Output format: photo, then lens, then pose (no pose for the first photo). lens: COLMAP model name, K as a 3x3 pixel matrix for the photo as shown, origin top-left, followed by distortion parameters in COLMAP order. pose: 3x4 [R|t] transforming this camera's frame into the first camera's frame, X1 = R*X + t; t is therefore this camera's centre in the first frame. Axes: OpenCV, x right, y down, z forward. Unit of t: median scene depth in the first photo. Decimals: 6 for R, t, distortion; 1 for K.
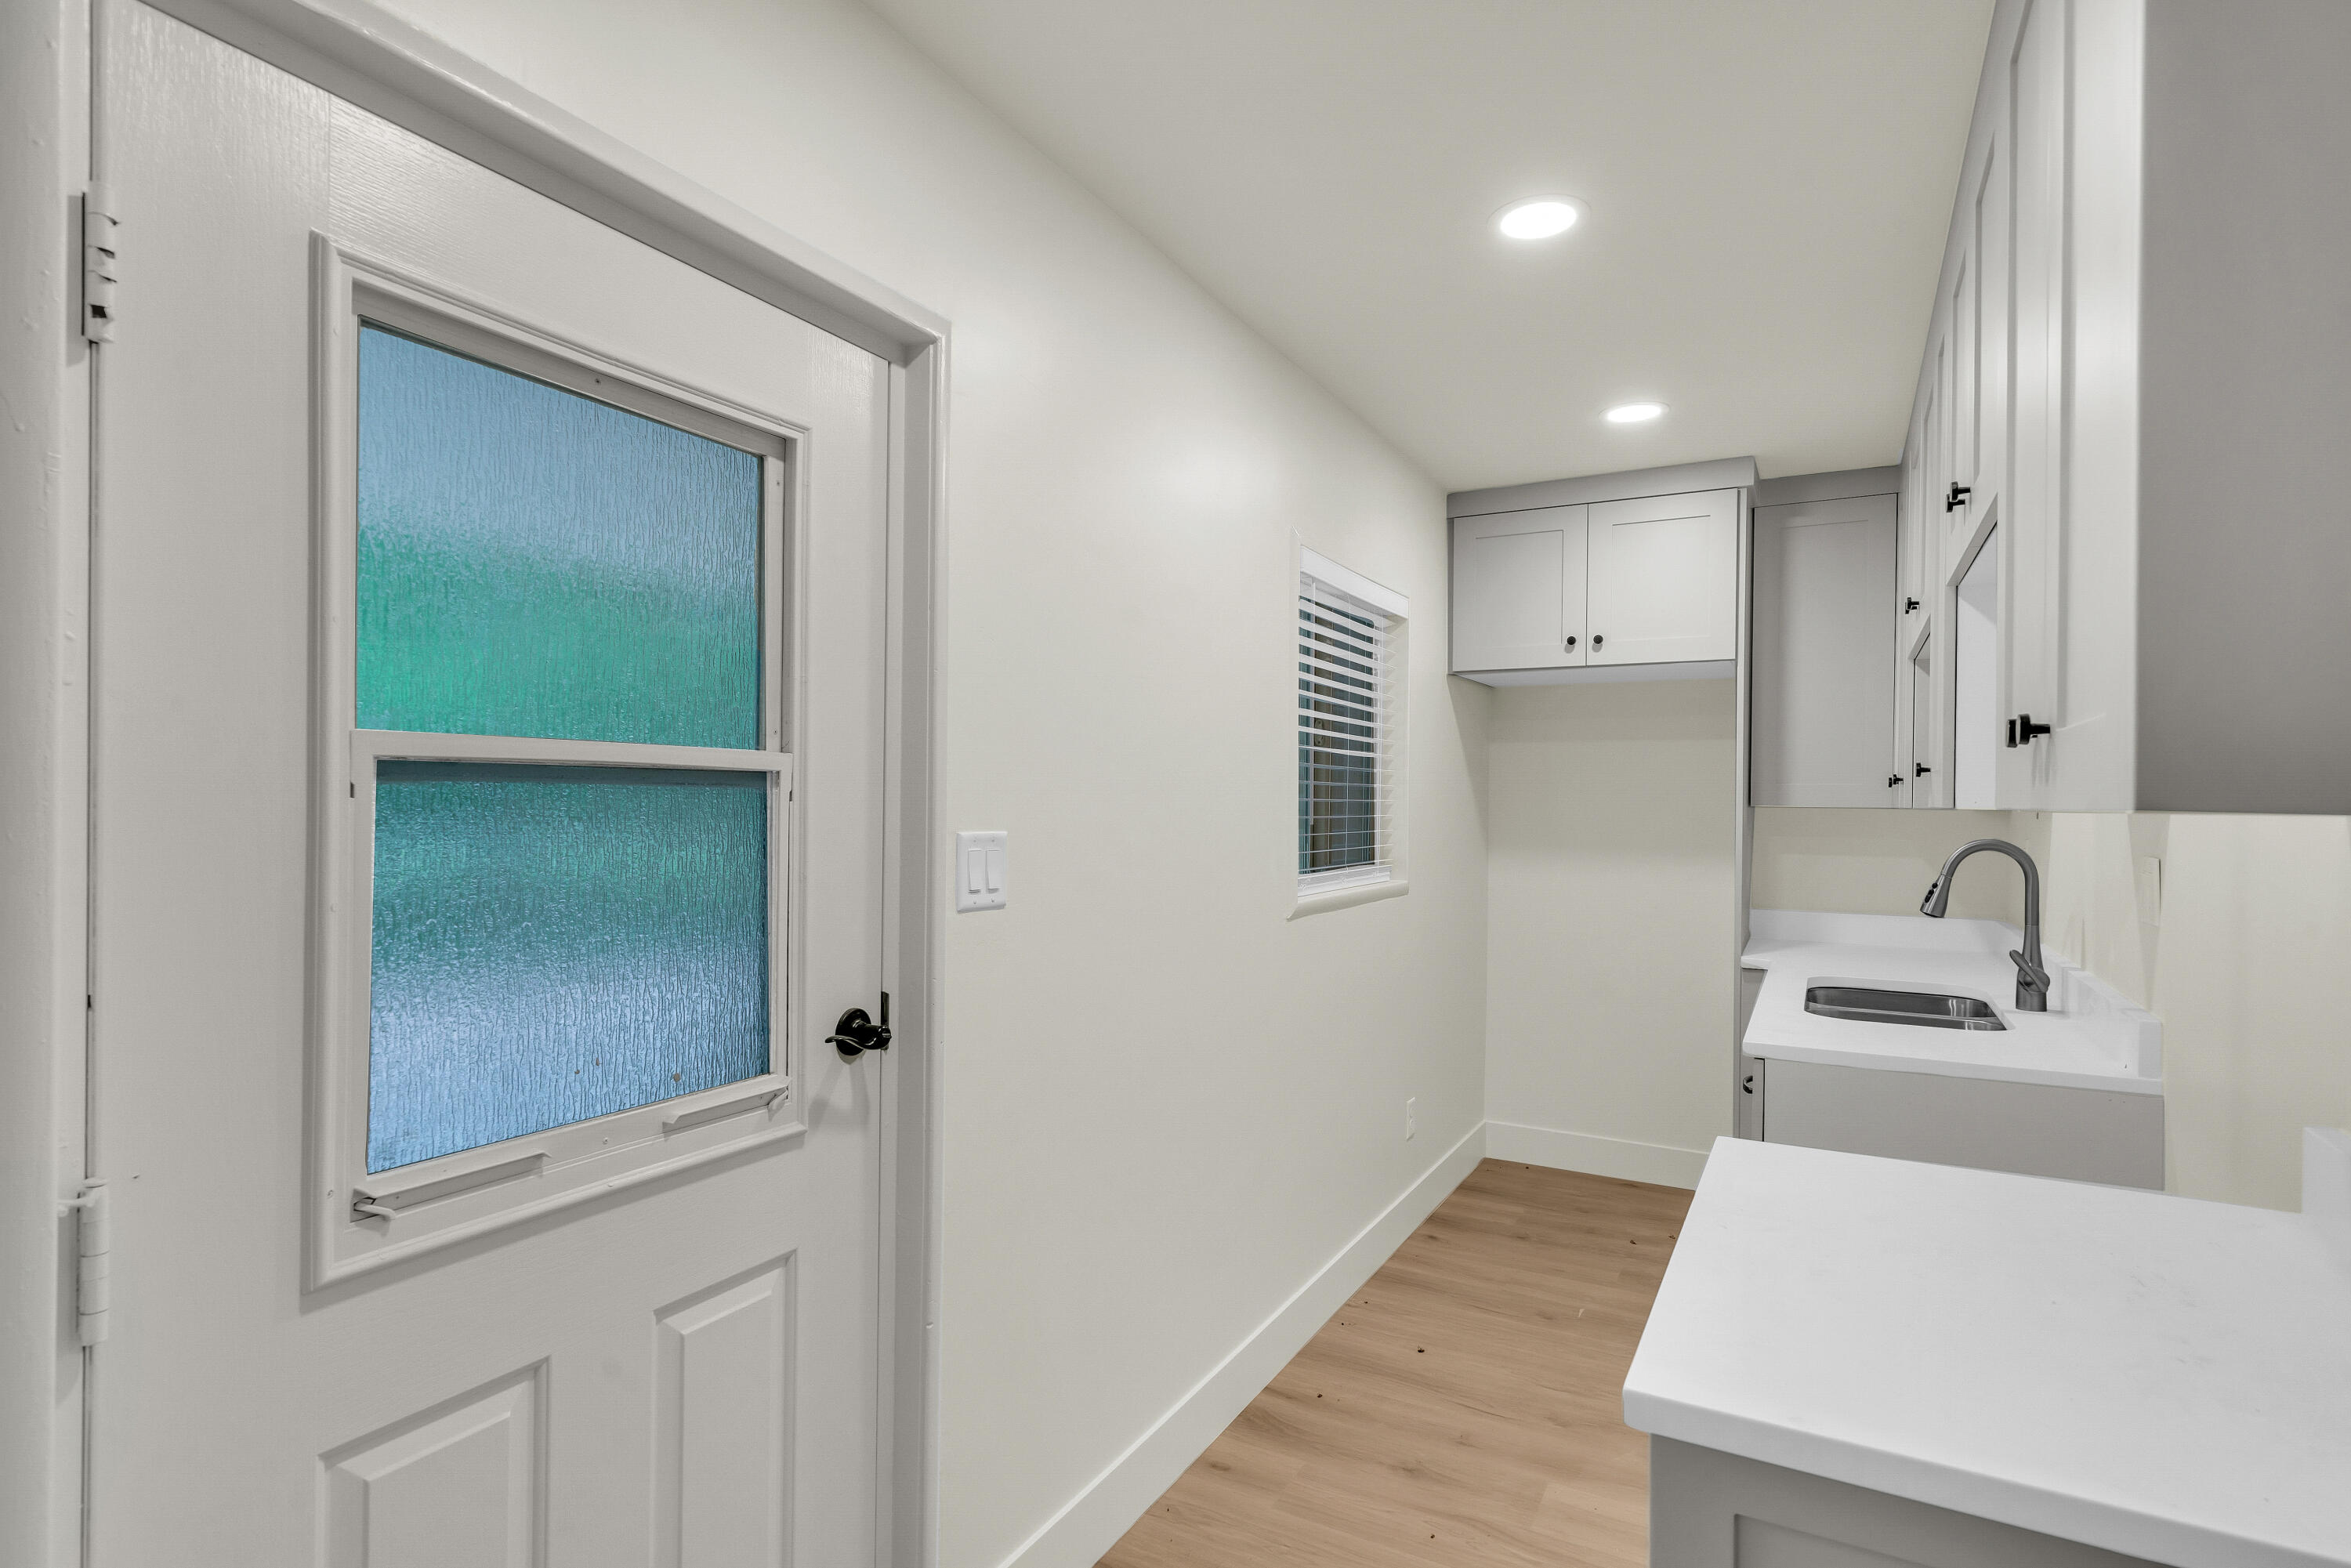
lens RADIAL K [[1185.6, 0, 1175.5], [0, 1185.6, 784.0], [0, 0, 1]] dist [-0.000116, 0.000041]
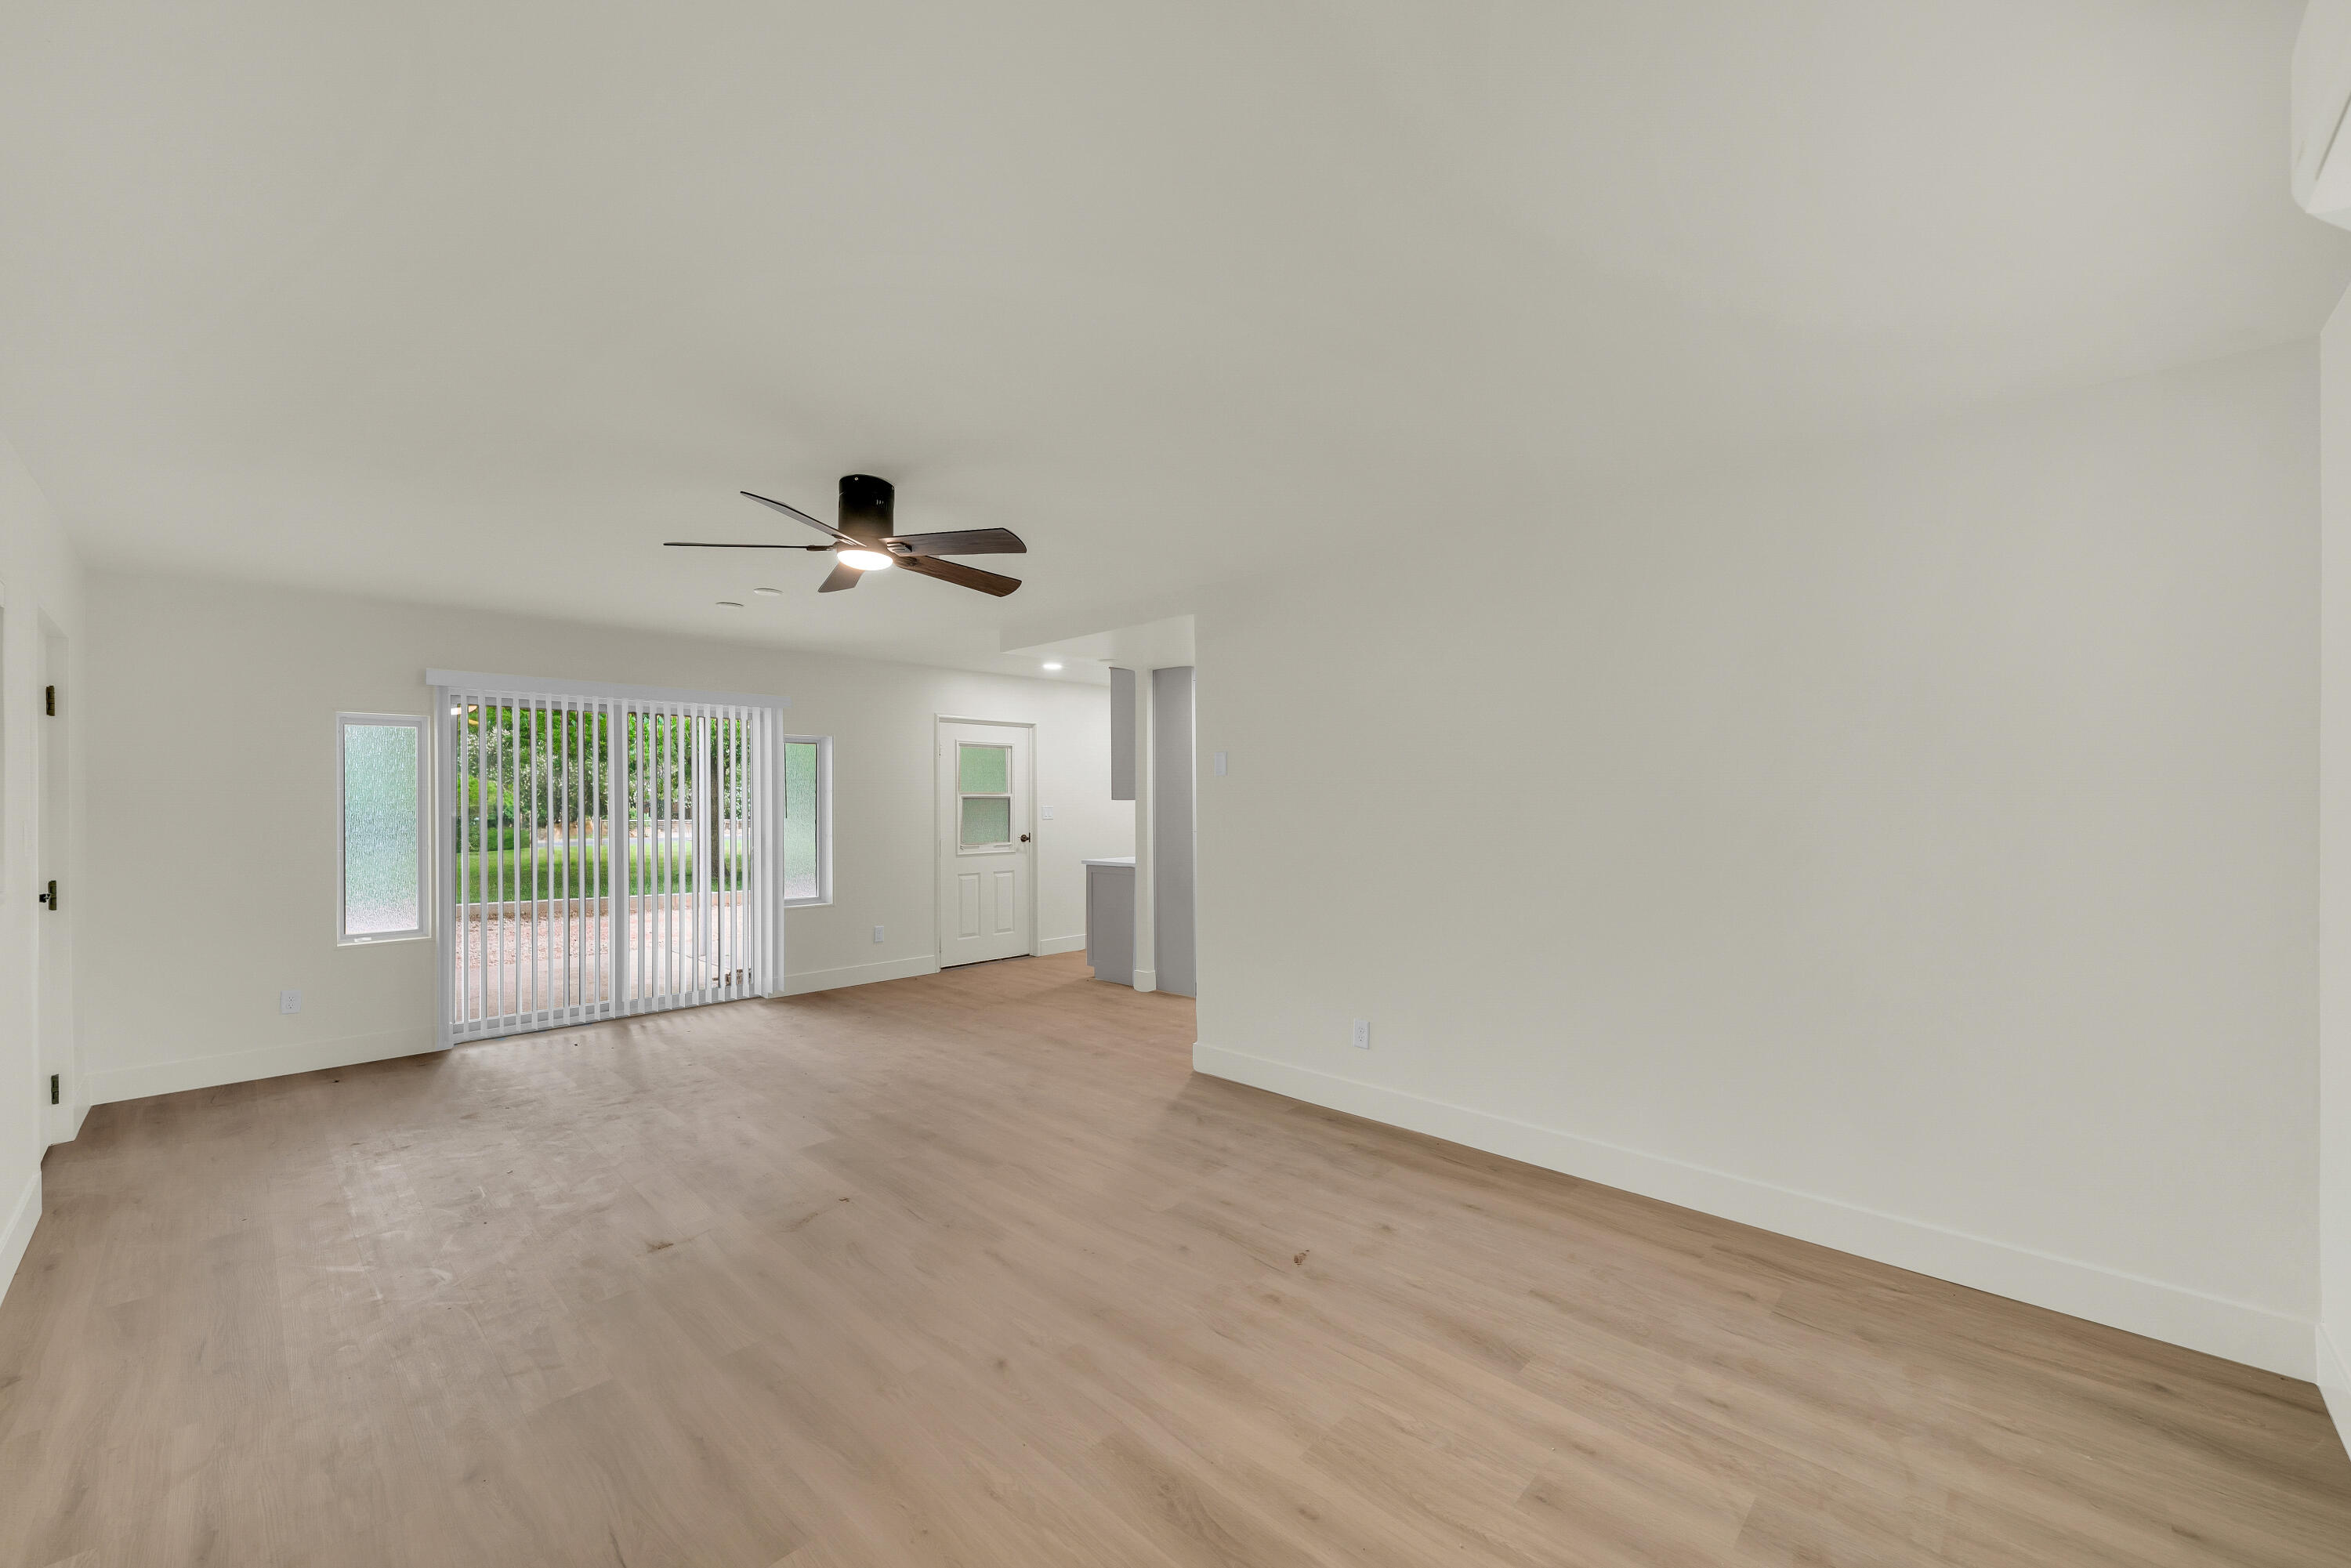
lens RADIAL K [[908.0, 0, 1198.7], [0, 908.0, 805.6], [0, 0, 1]] dist [-0.010716, -0.000170]
pose [[0.971707, -0.011519, -0.235907, 0.898100], [0.015625, 0.999757, 0.015544, -0.011968], [0.235671, -0.018790, 0.971651, -1.755173]]
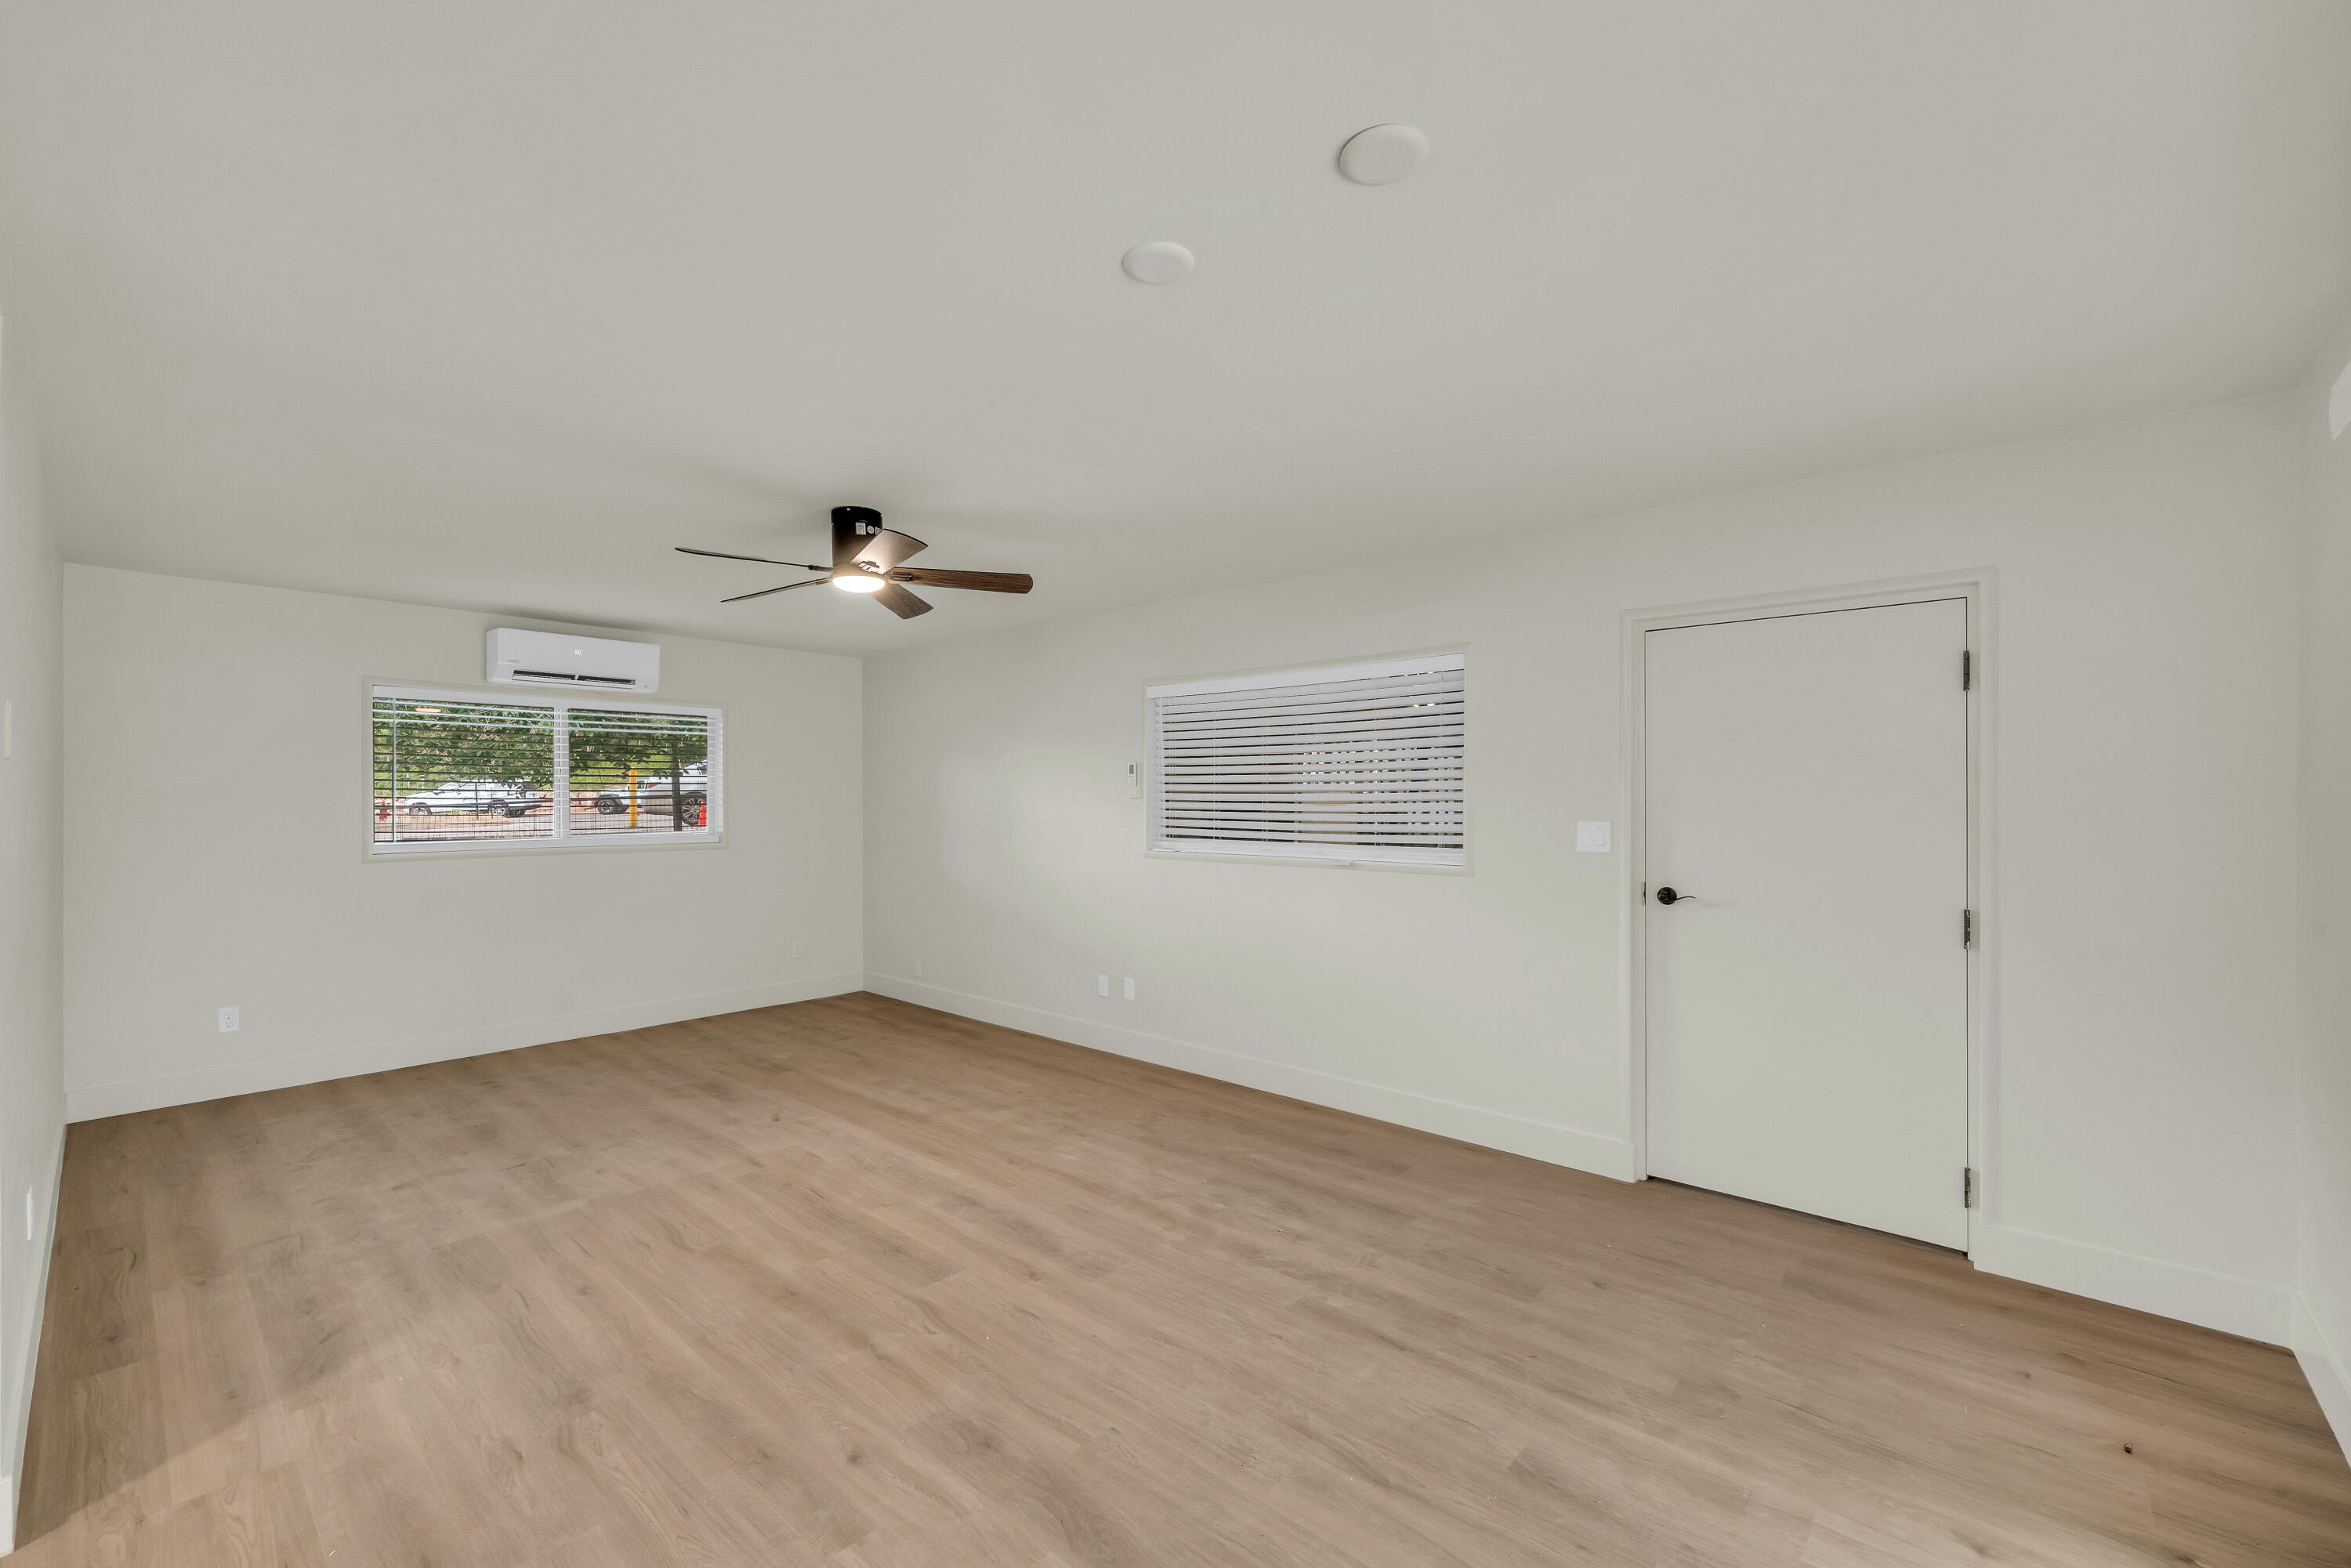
lens RADIAL K [[954.4, 0, 1164.7], [0, 954.4, 796.1], [0, 0, 1]] dist [0.000013, 0.000175]
pose [[-0.972756, -0.008100, 0.231690, -0.213653], [-0.012113, 0.999800, -0.015901, -0.006817], [-0.231515, -0.018274, -0.972660, -0.001257]]
